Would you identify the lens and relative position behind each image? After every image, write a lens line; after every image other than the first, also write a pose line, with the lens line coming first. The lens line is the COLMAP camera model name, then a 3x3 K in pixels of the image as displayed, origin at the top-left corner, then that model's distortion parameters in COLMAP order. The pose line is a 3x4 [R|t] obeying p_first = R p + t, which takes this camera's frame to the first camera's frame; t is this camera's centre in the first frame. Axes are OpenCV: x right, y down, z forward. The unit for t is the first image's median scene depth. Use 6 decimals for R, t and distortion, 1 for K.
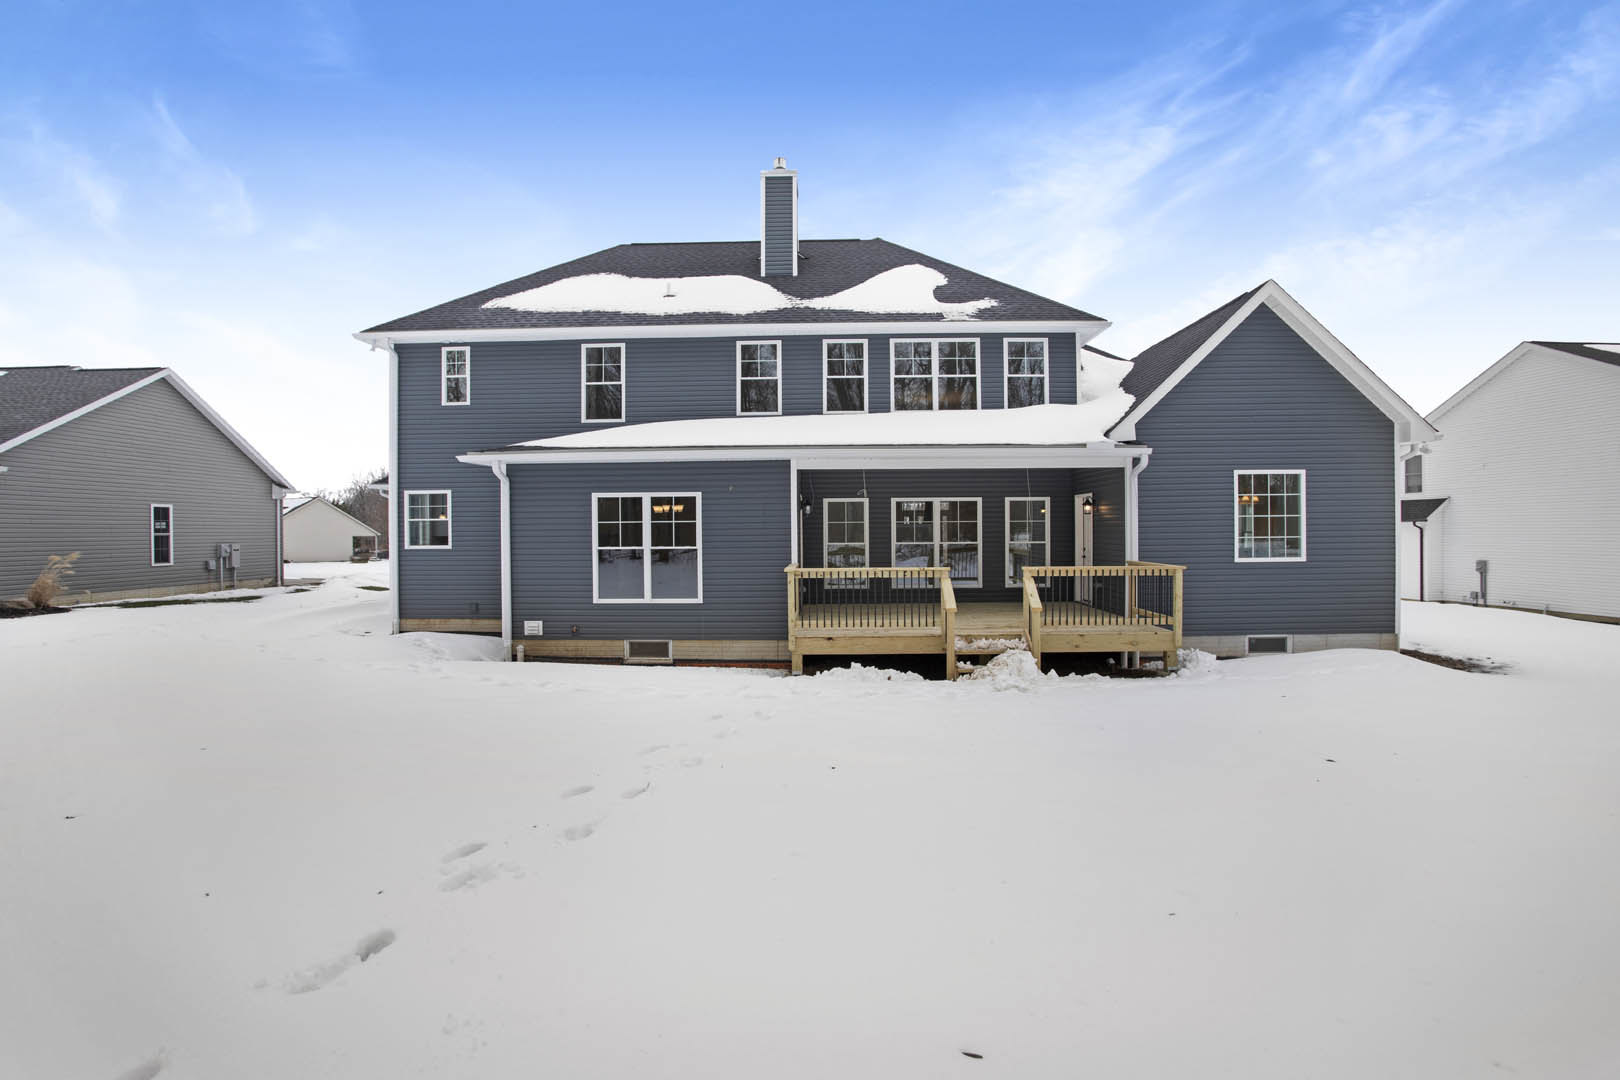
lens RADIAL K [[781.1, 0, 789.2], [0, 781.1, 534.1], [0, 0, 1]] dist [-0.044090, 0.007906]
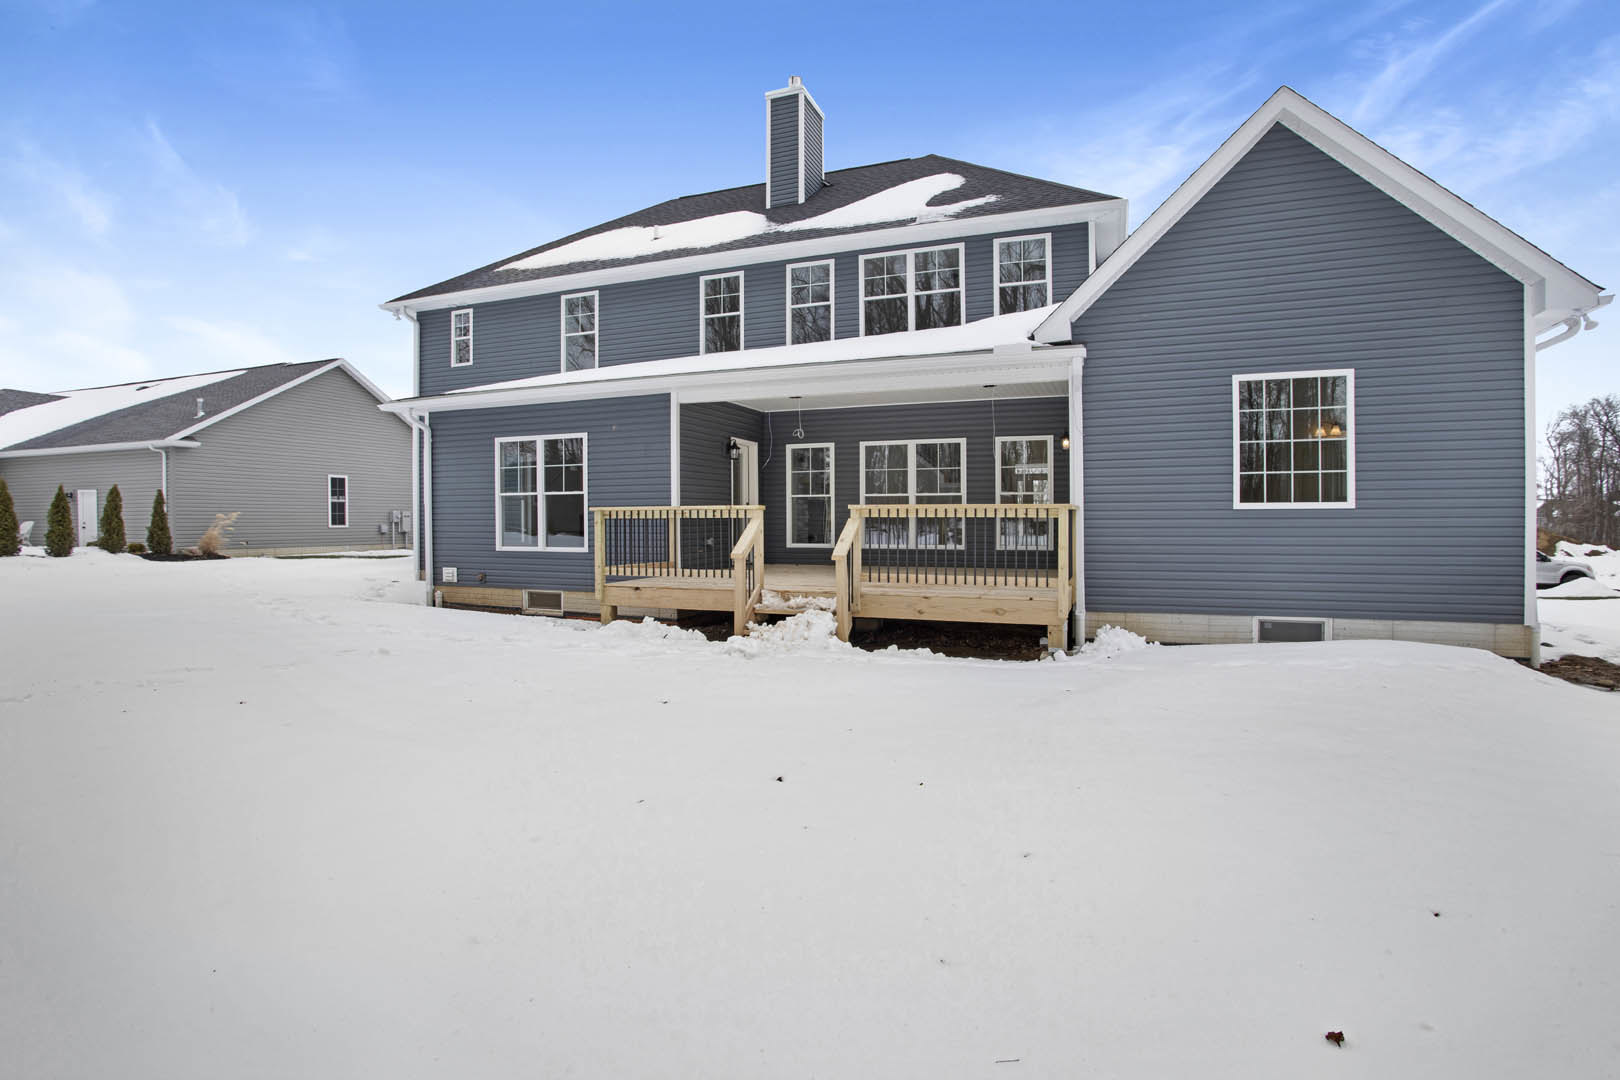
lens RADIAL K [[781.1, 0, 773.3], [0, 781.1, 530.0], [0, 0, 1]] dist [-0.044090, 0.007906]
pose [[0.939564, 0.011686, -0.342173, 0.350470], [-0.007718, 0.999886, 0.012955, 0.040650], [0.342285, -0.009531, 0.939548, 0.174479]]
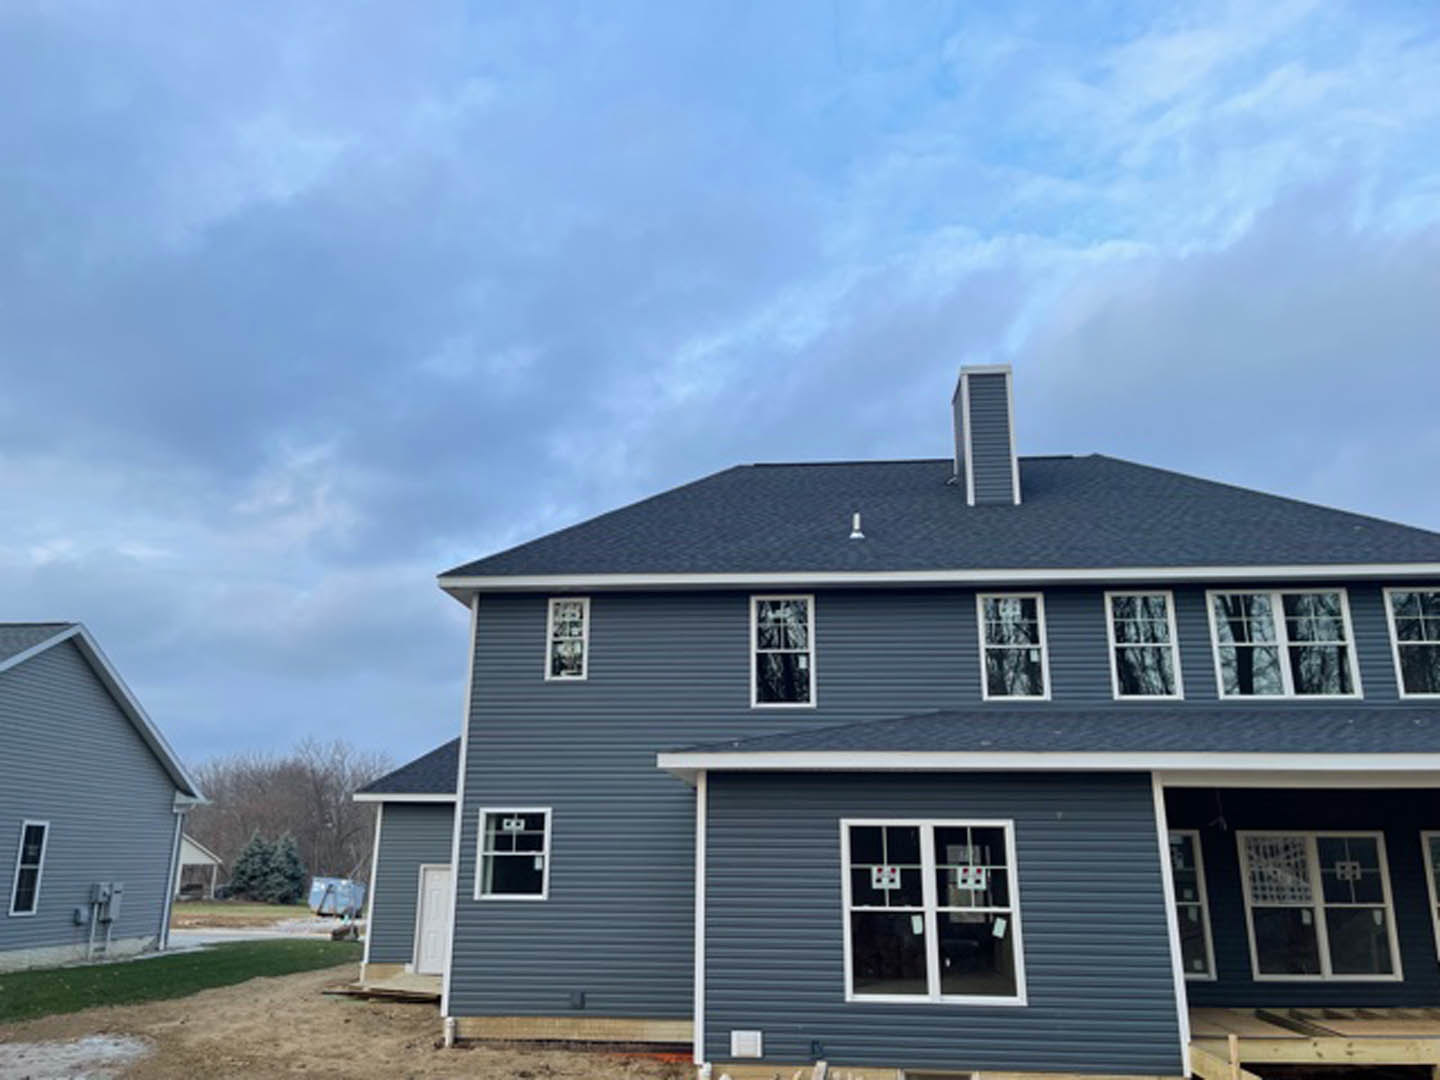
lens RADIAL K [[1100.0, 0, 710.5], [0, 1100.0, 534.6], [0, 0, 1]] dist [0.055698, -0.079632]
pose [[0.997212, -0.003982, -0.074509, -0.241782], [-0.018099, 0.955845, -0.293315, -0.004739], [0.072387, 0.293845, 0.953108, 0.035093]]
